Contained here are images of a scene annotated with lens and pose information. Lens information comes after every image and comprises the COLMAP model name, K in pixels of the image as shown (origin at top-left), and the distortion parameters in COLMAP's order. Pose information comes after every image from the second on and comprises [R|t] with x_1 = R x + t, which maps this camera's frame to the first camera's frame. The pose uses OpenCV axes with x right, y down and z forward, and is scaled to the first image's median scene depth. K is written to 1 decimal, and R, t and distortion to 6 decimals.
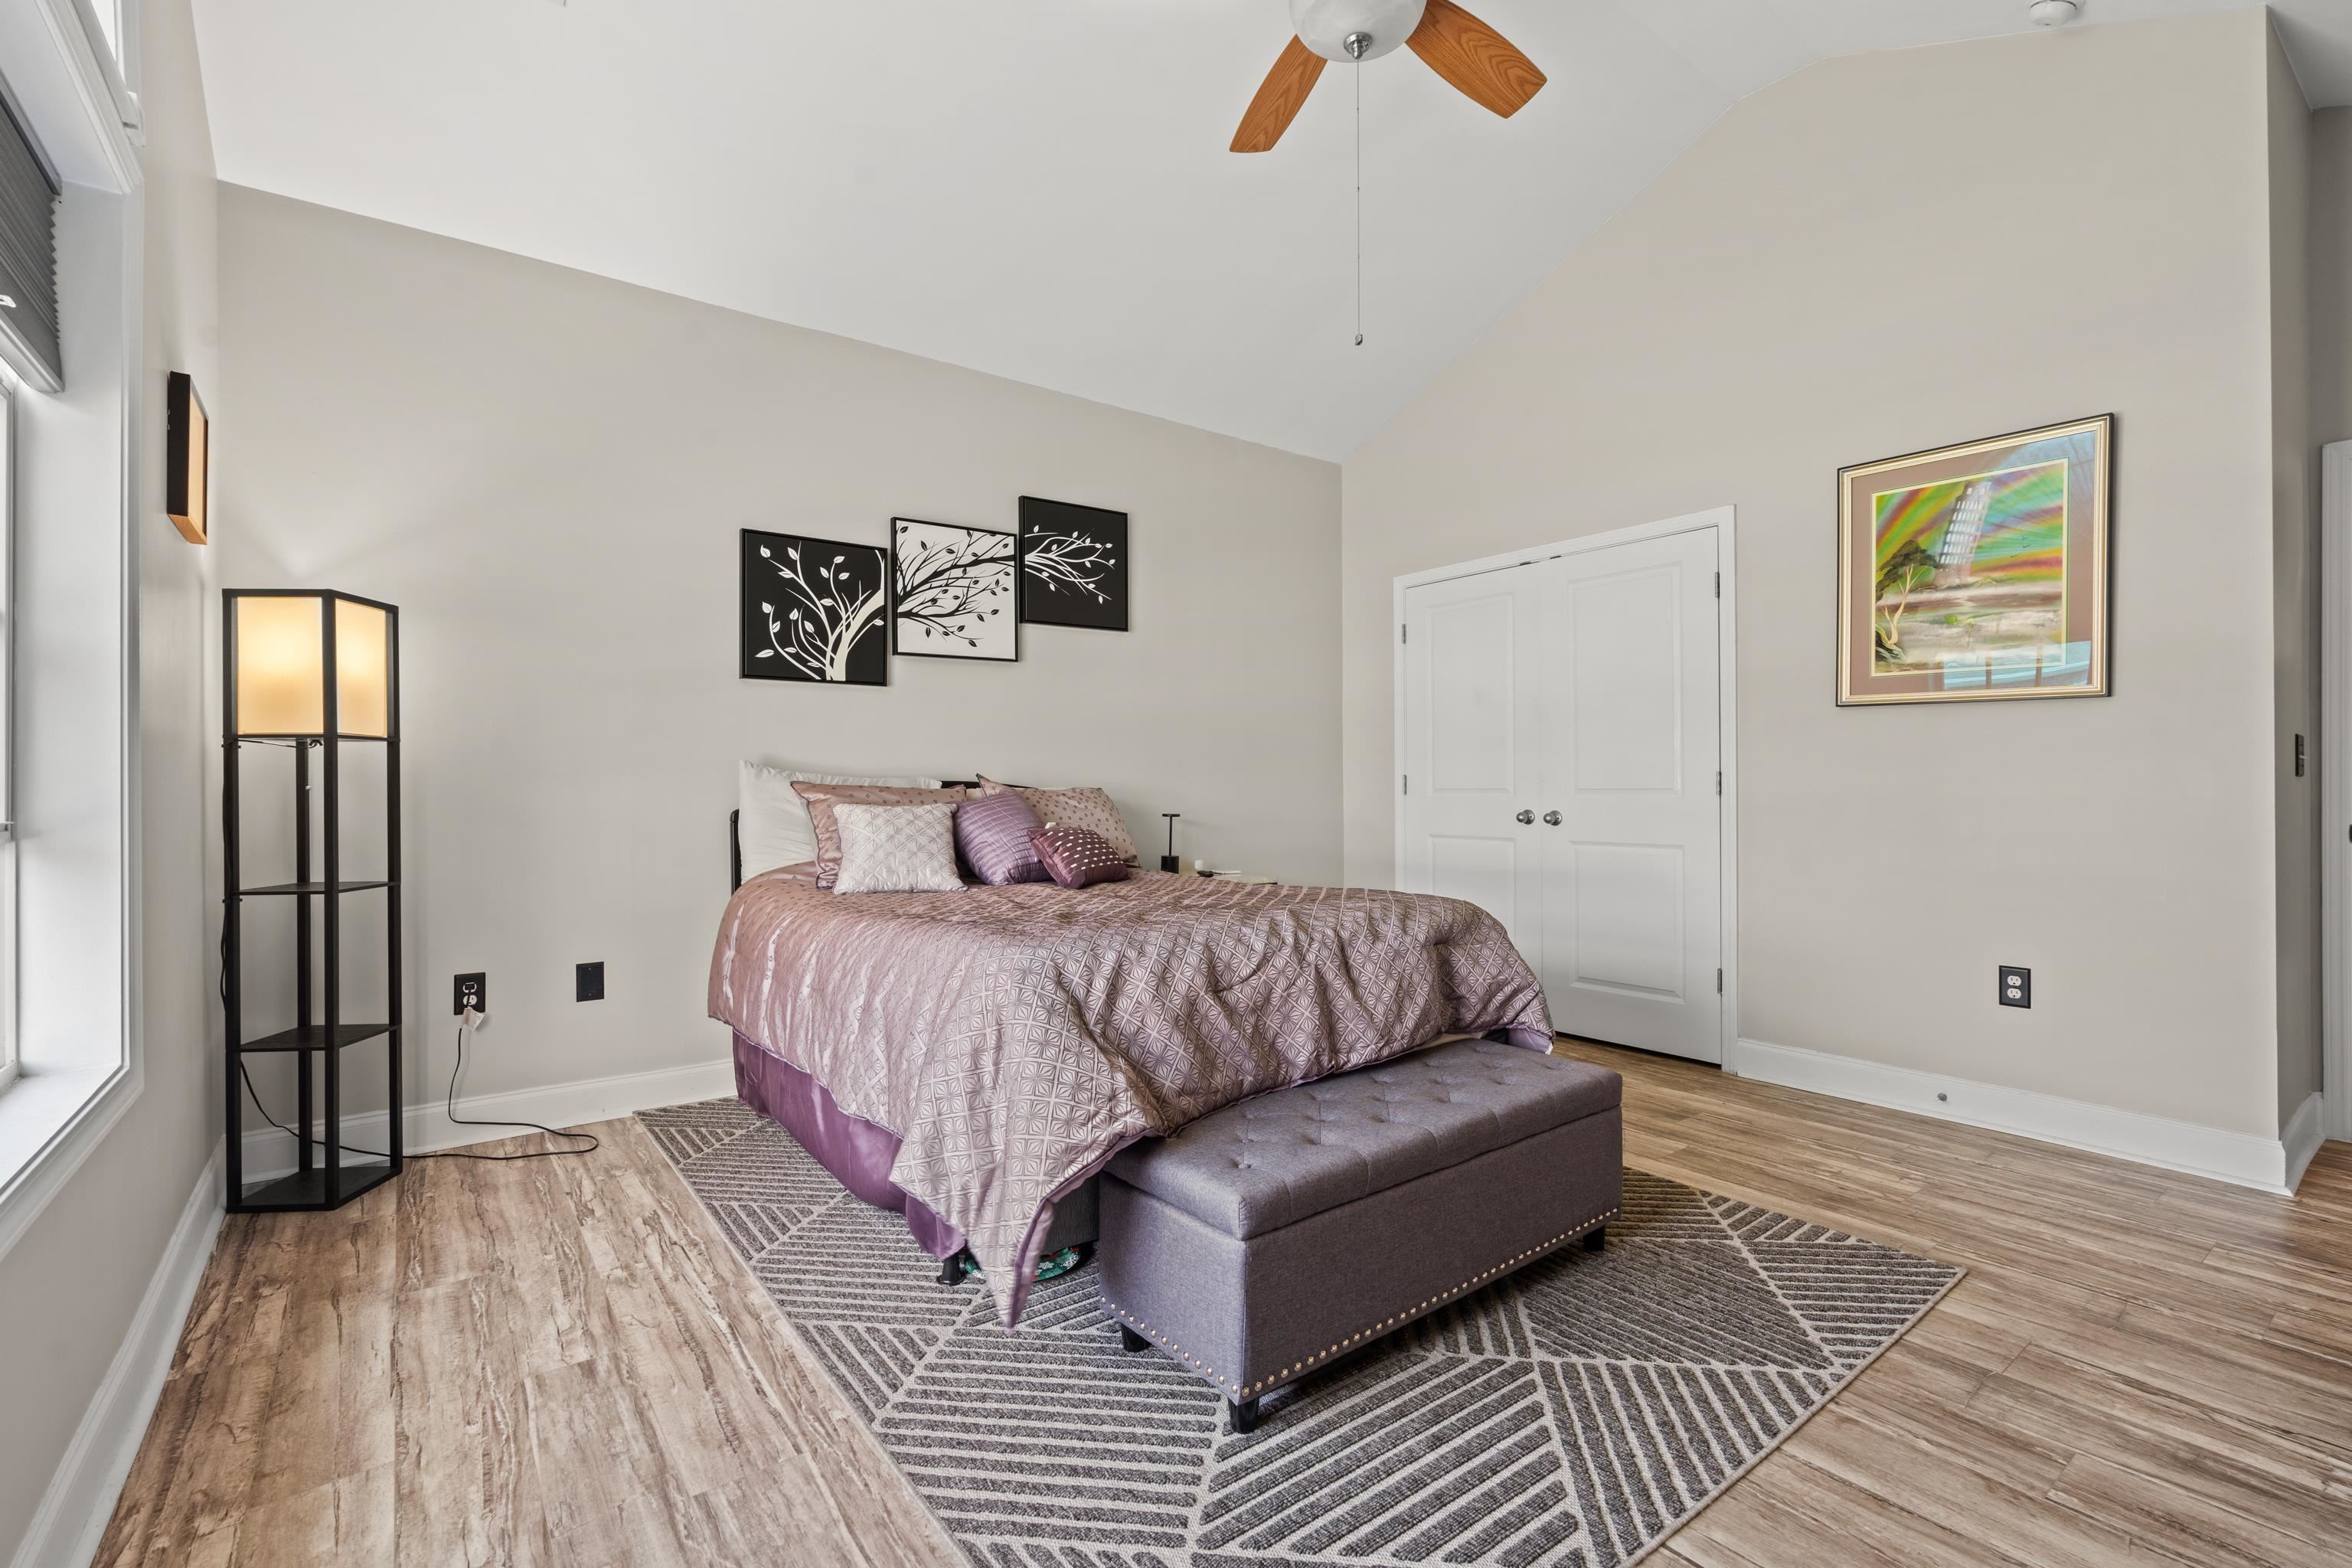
lens RADIAL K [[1039.9, 0, 1178.0], [0, 1039.9, 777.1], [0, 0, 1]] dist [-0.002255, 0.001043]
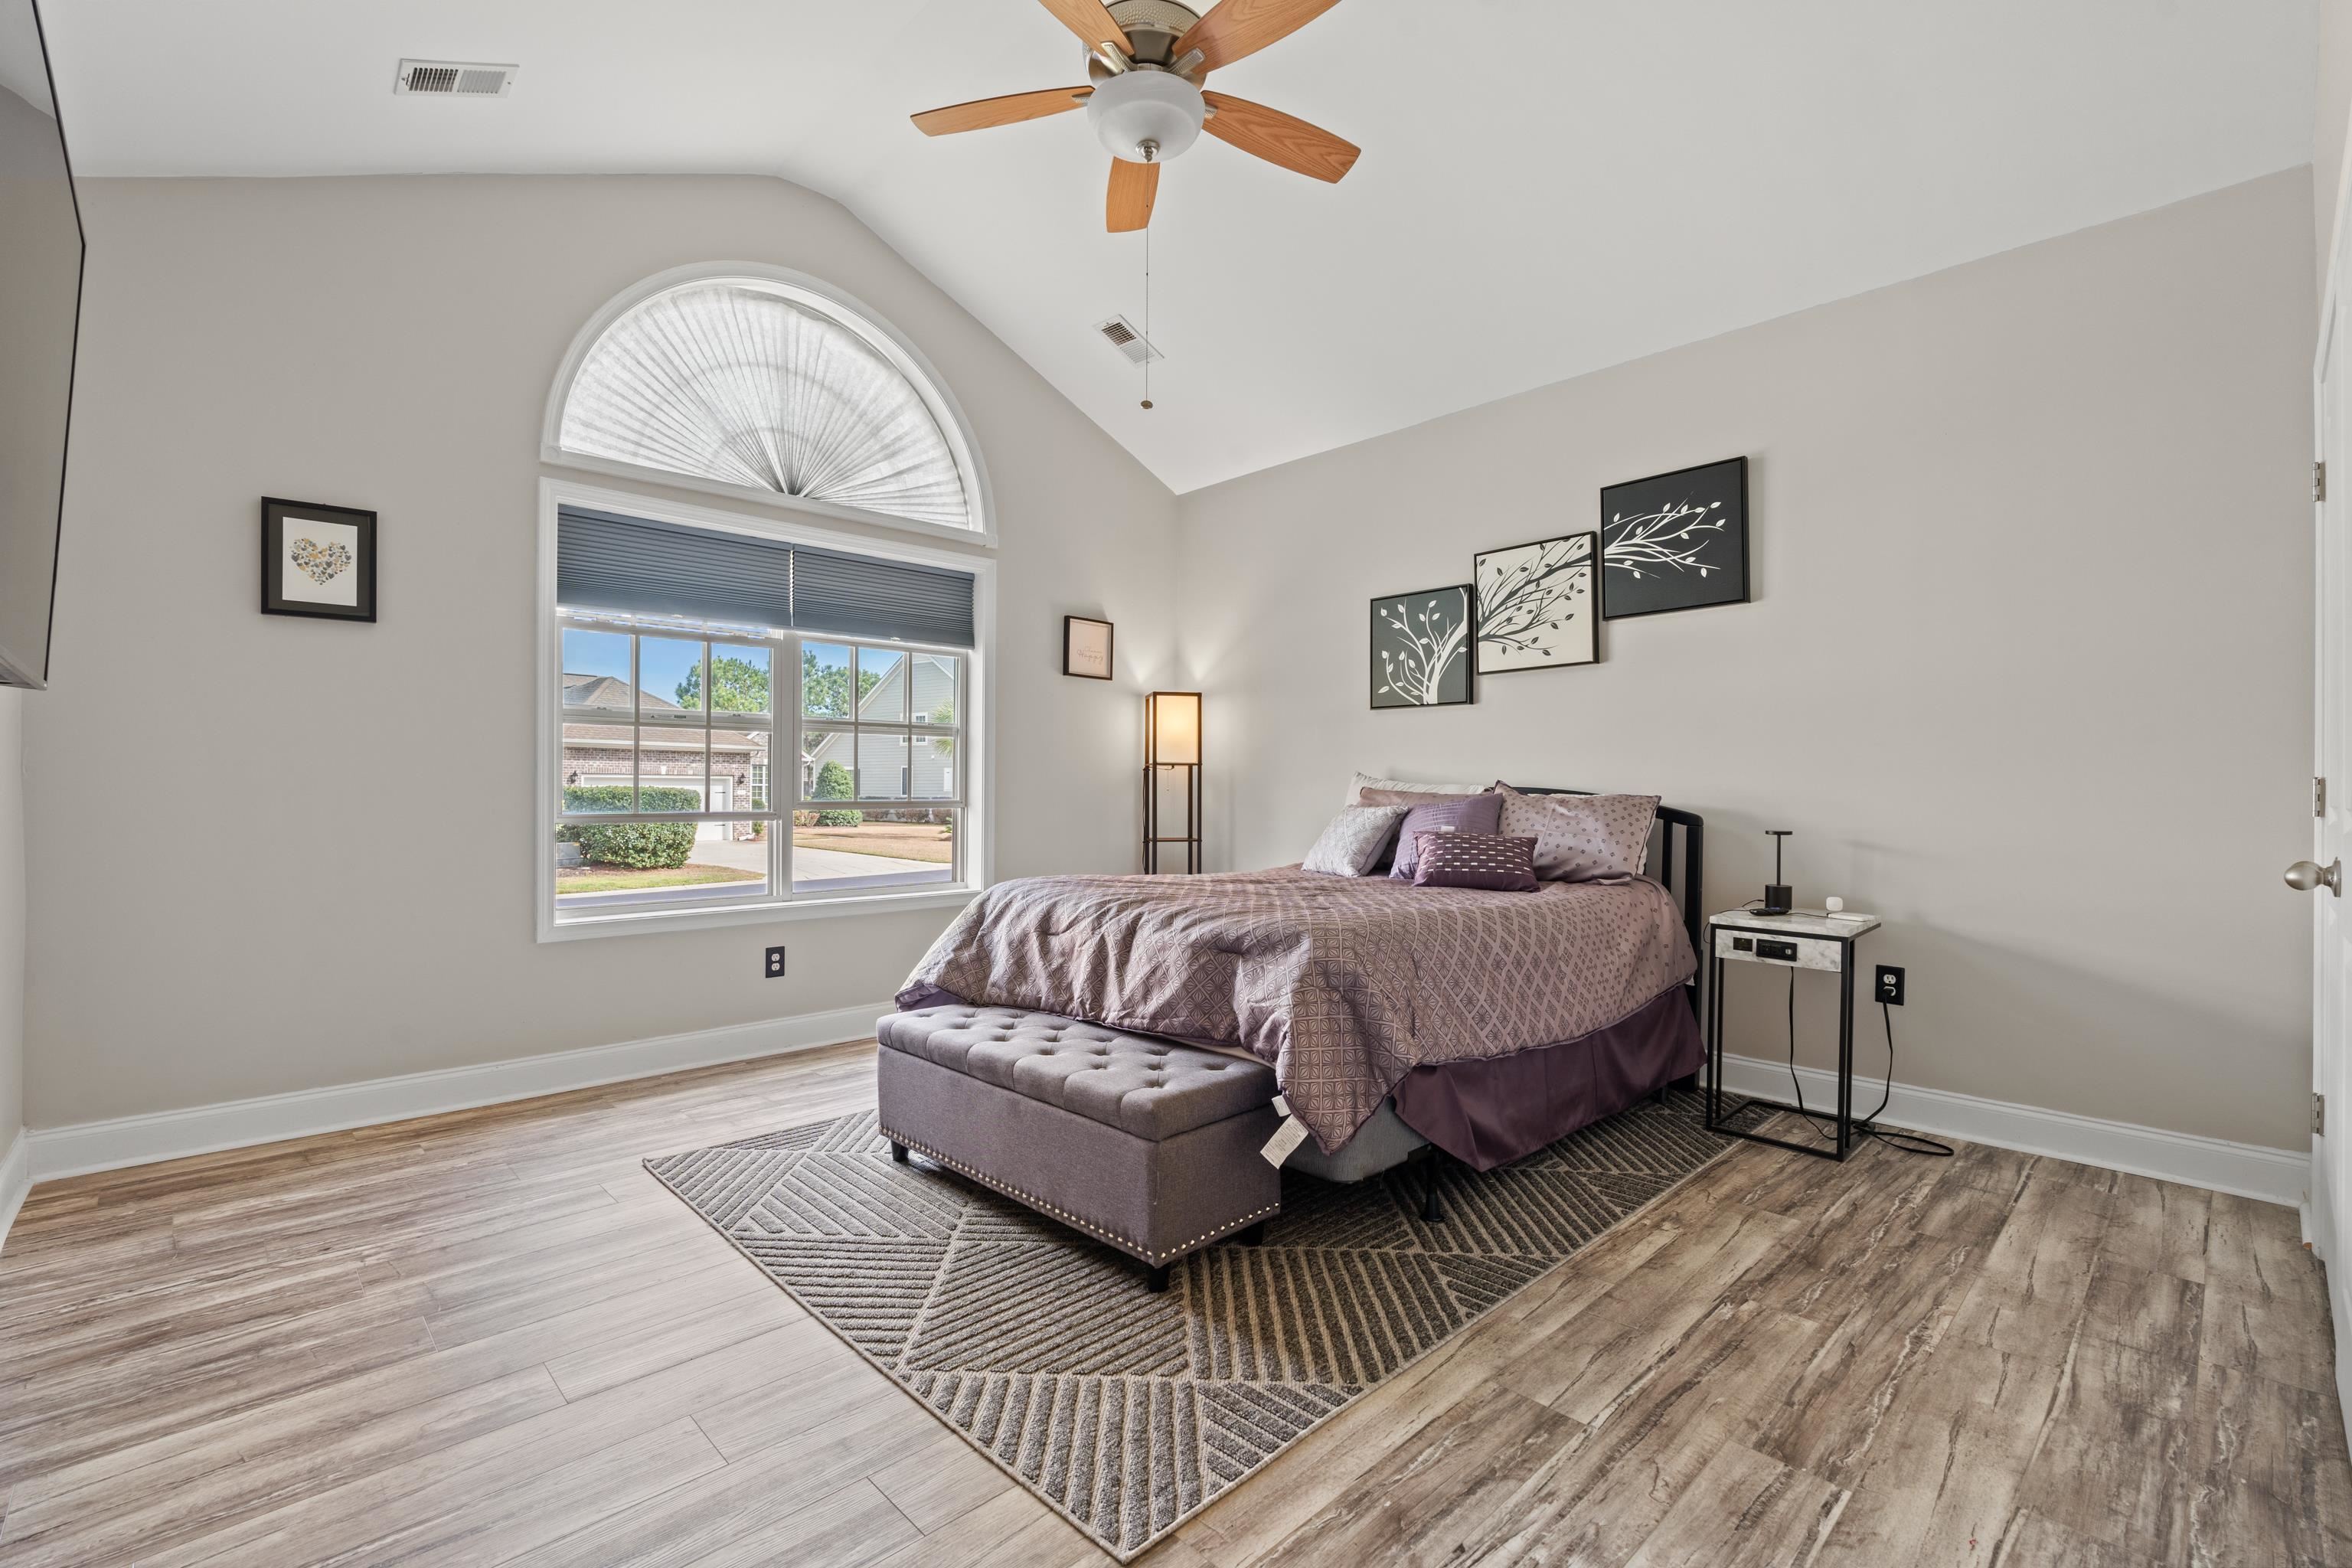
lens RADIAL K [[1039.9, 0, 1230.8], [0, 1039.9, 799.6], [0, 0, 1]] dist [-0.002255, 0.001043]
pose [[0.141776, 0.017326, -0.989747, 0.812628], [0.003278, 0.999833, 0.017973, -0.003210], [0.989893, -0.005793, 0.141696, 0.569925]]
